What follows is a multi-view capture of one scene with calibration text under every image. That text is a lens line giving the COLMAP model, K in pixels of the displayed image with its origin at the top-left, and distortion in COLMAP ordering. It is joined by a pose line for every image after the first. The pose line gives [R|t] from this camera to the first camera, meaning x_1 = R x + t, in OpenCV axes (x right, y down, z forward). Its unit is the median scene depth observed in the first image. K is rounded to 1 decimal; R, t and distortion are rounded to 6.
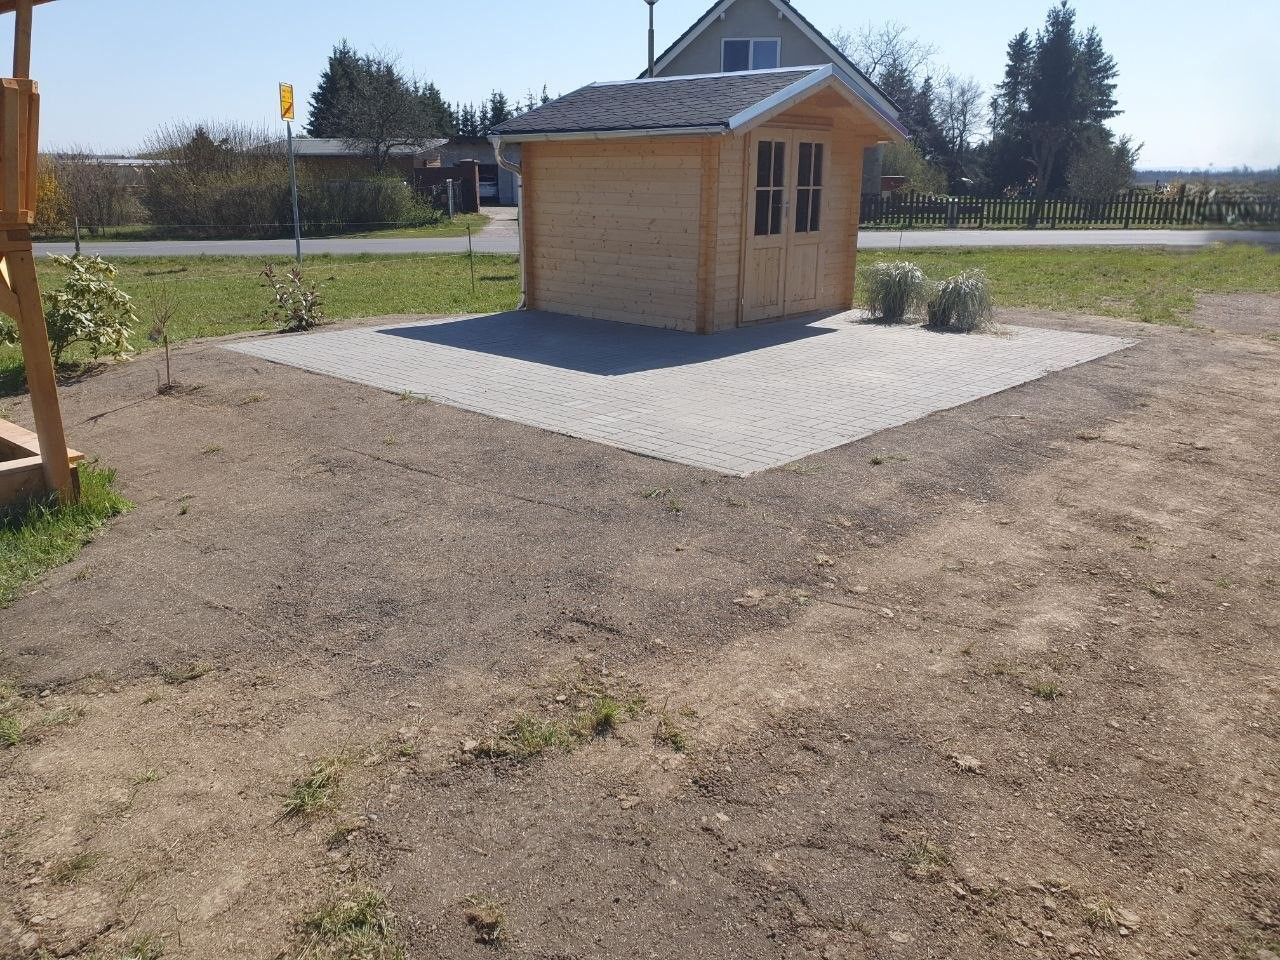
lens RADIAL K [[895.4, 0, 640.0], [0, 895.4, 480.0], [0, 0, 1]] dist [0.060003, -0.048413]
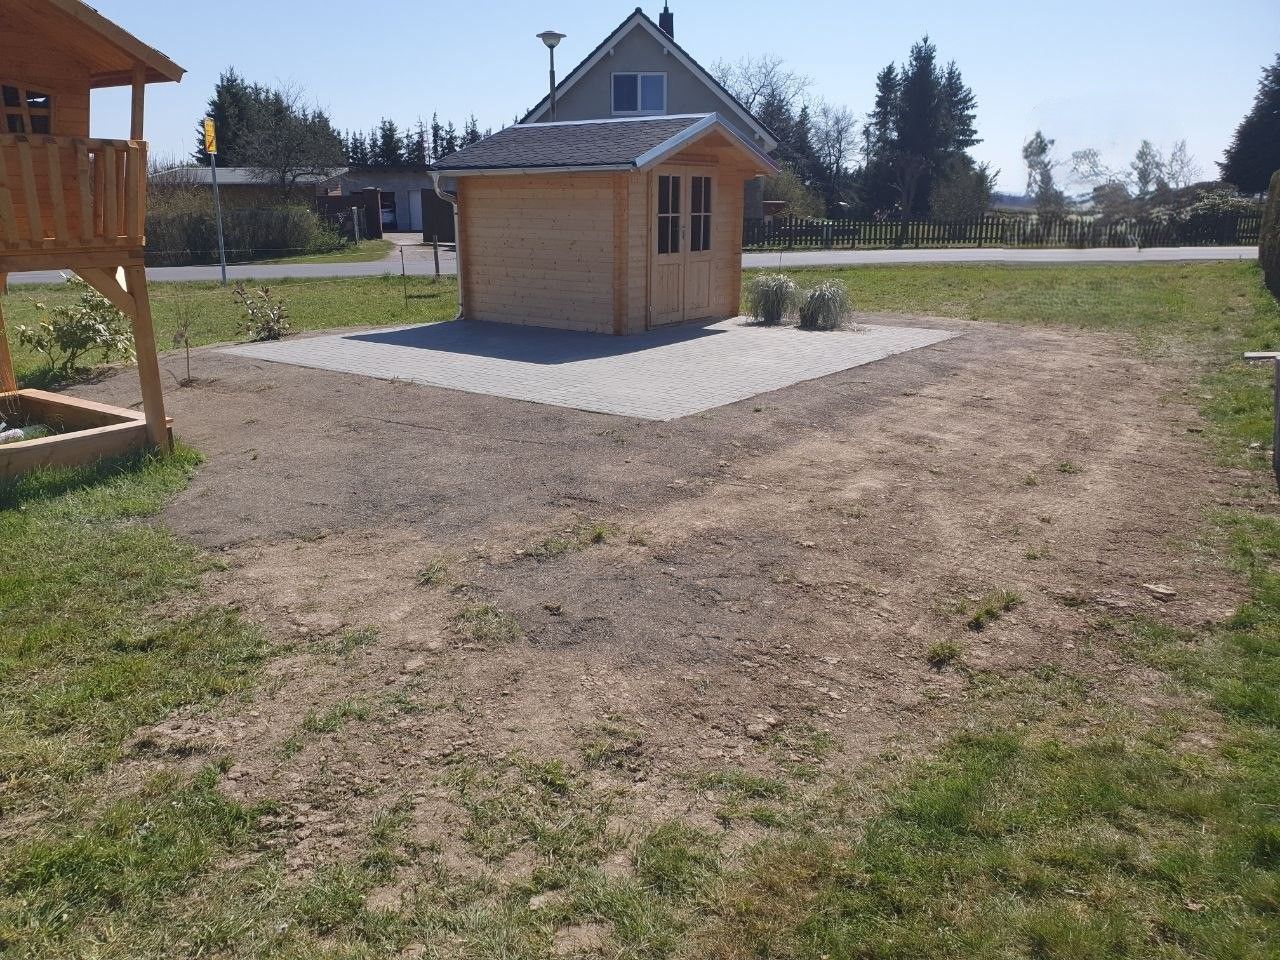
lens RADIAL K [[1005.2, 0, 583.2], [0, 1005.2, 532.8], [0, 0, 1]] dist [0.144837, -0.242220]
pose [[0.997074, -0.029983, 0.070322, -0.079019], [0.030602, 0.999502, -0.007739, 0.109105], [-0.070055, 0.009868, 0.997494, -0.347668]]
